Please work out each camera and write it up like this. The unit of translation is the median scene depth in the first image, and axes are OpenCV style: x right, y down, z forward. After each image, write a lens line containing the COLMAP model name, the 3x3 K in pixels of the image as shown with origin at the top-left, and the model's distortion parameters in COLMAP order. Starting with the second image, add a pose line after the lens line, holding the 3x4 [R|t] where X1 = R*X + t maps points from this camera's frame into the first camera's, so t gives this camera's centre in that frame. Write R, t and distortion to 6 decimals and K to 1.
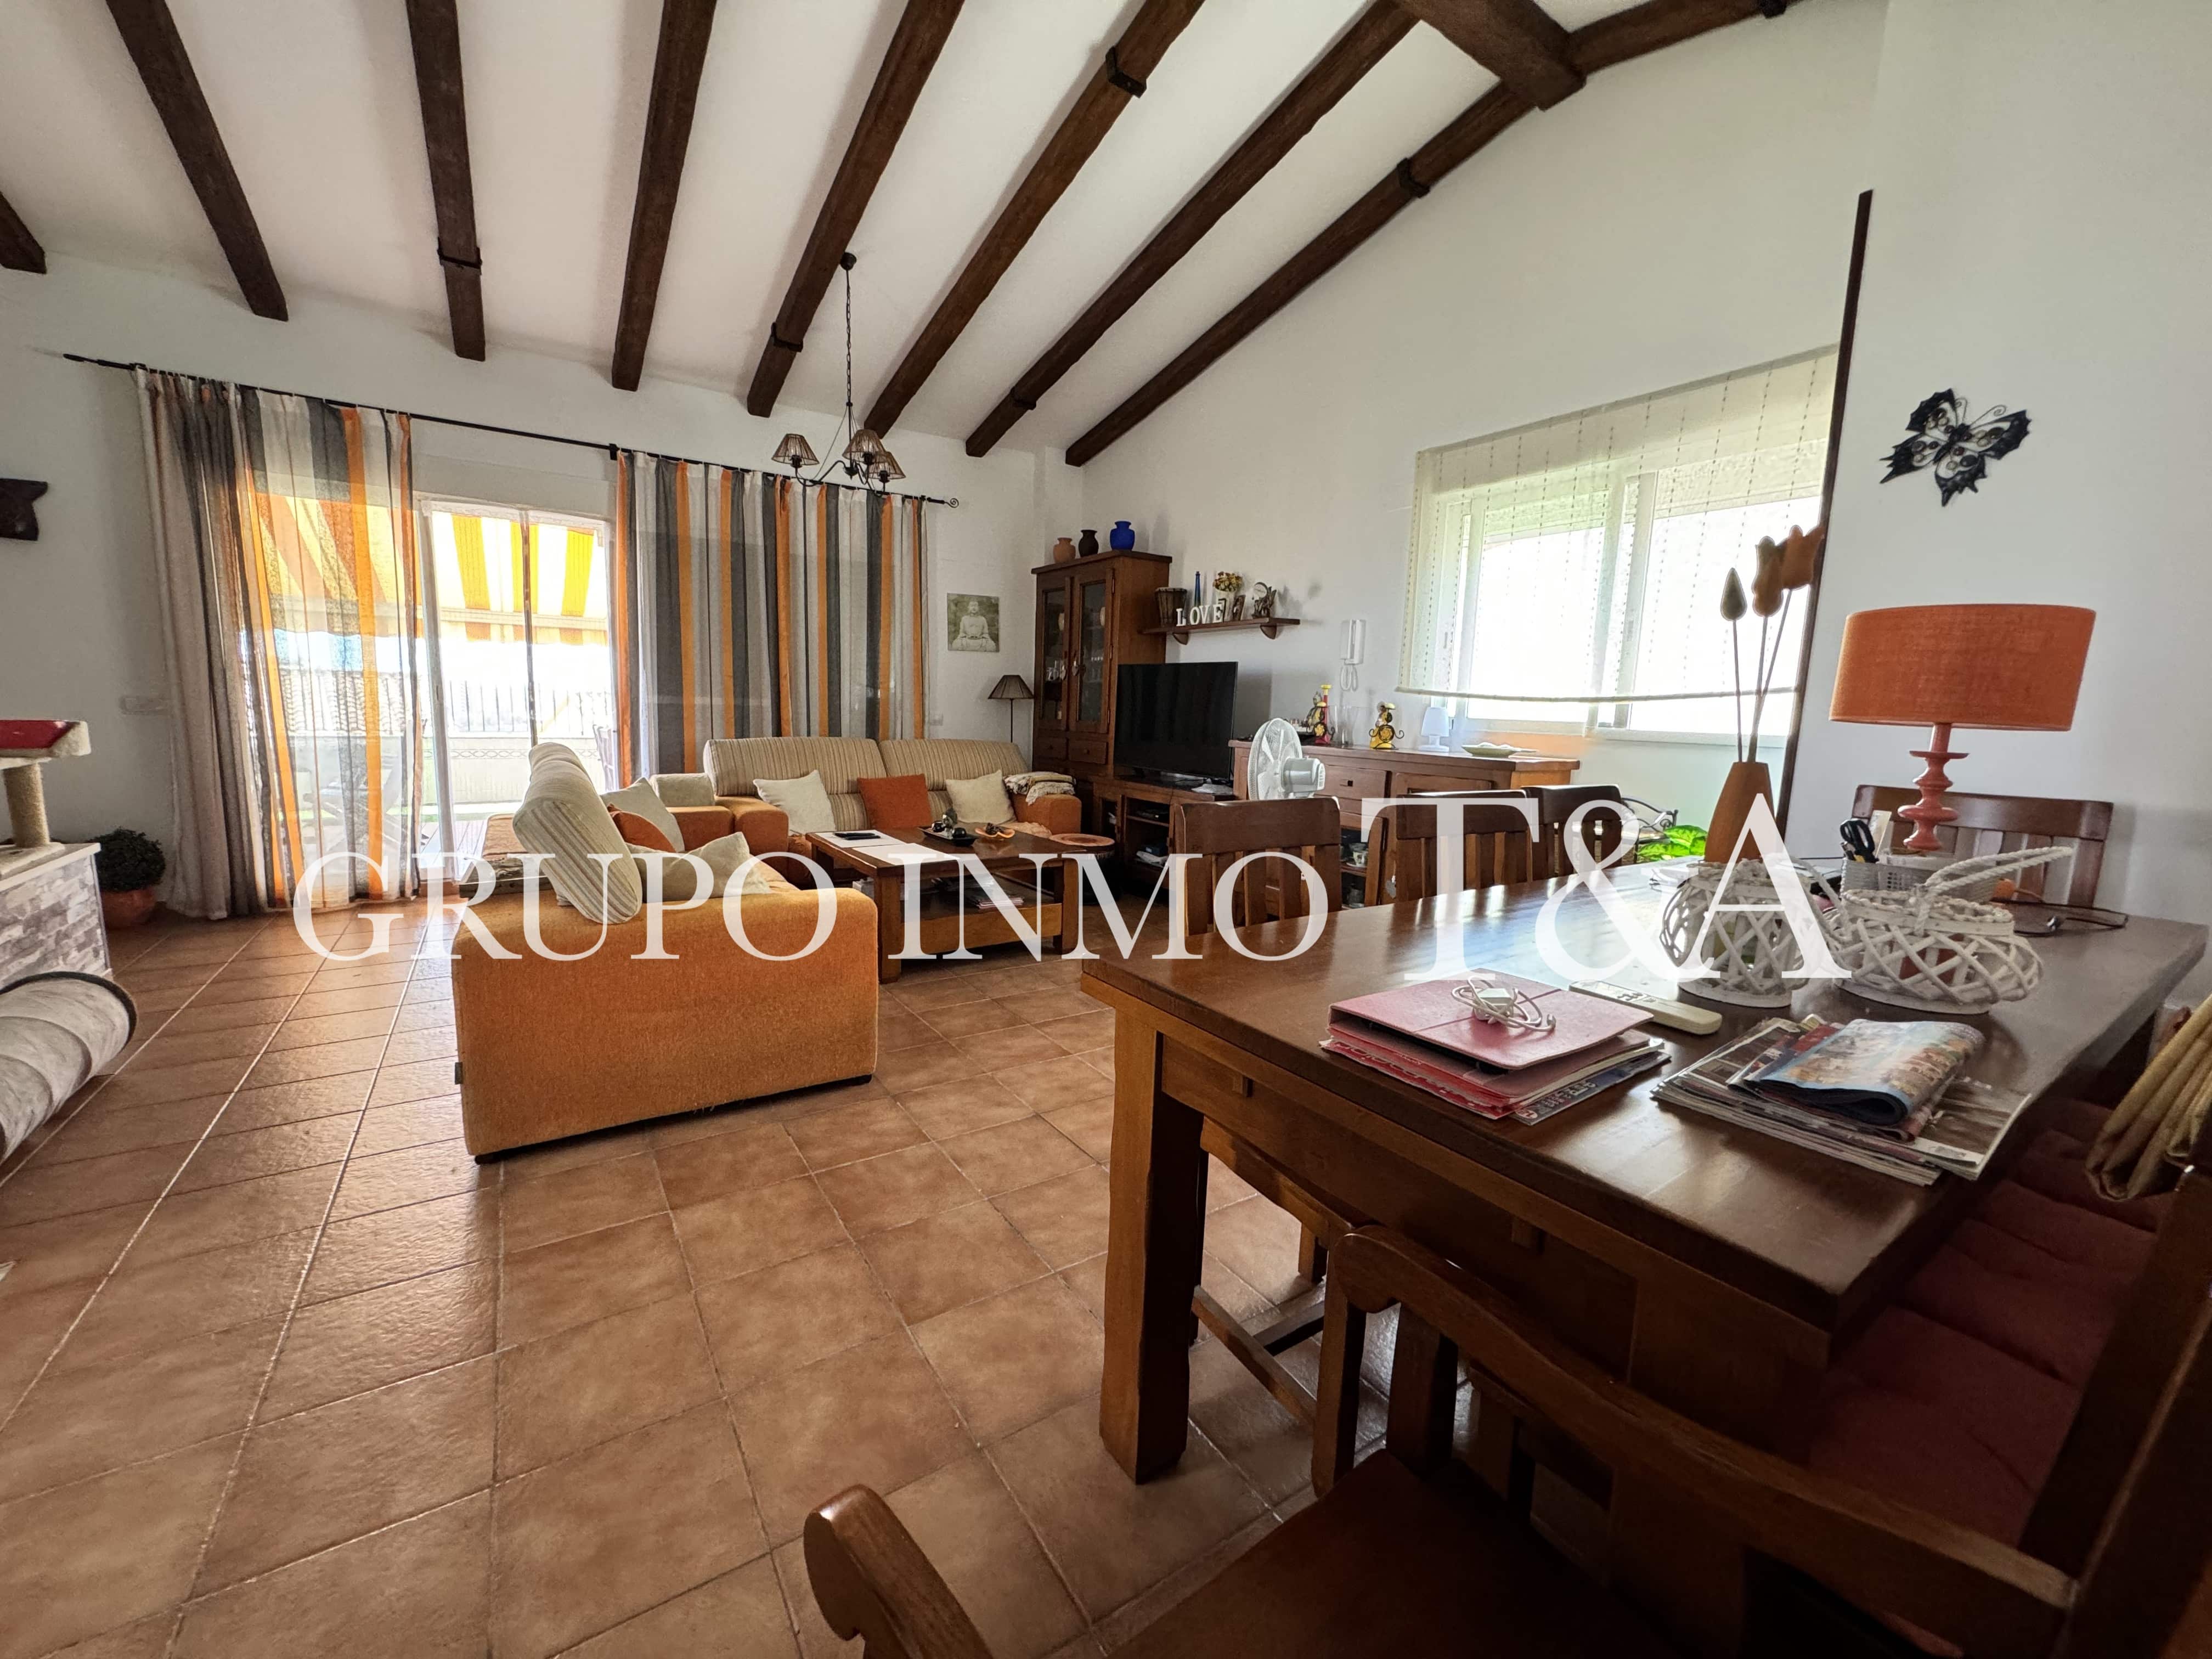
lens RADIAL K [[882.8, 0, 1106.0], [0, 882.8, 829.5], [0, 0, 1]] dist [-0.001091, 0.000071]
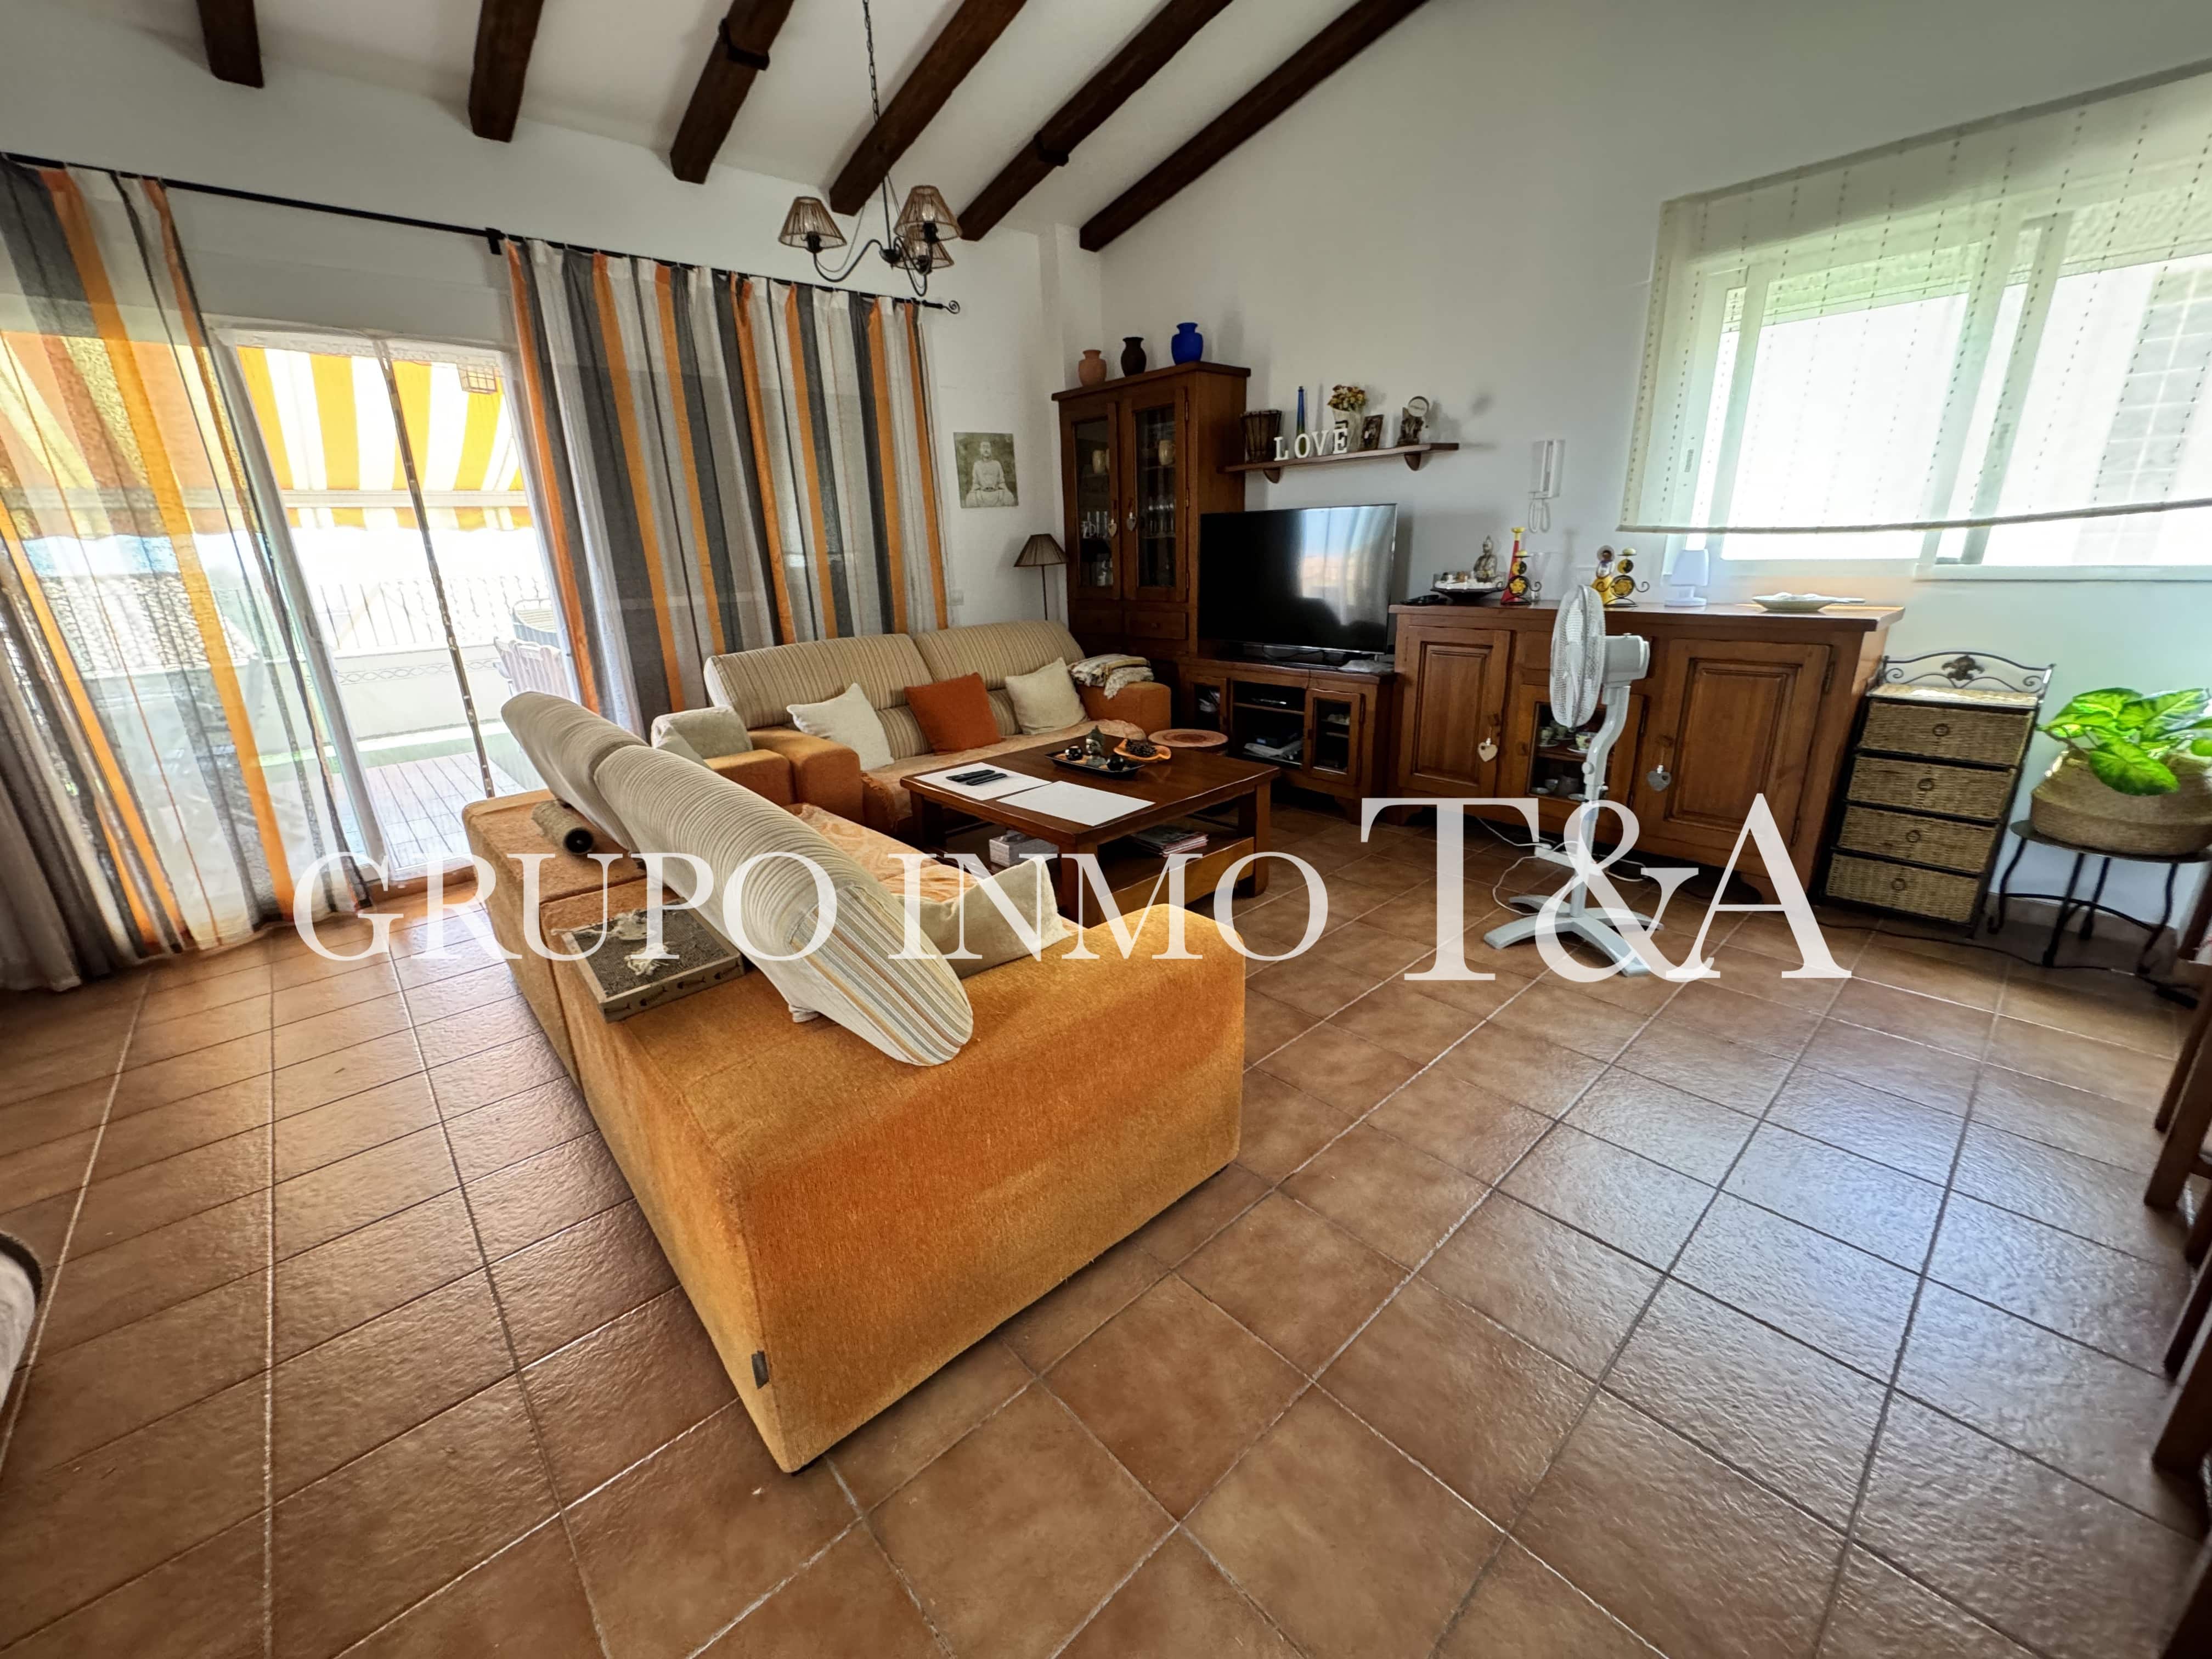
lens RADIAL K [[882.8, 0, 1106.0], [0, 882.8, 829.5], [0, 0, 1]] dist [-0.001091, 0.000071]
pose [[0.986713, -0.109543, 0.119989, -0.208786], [0.086909, 0.979846, 0.179855, -0.058864], [-0.137273, -0.167037, 0.976348, 0.179215]]
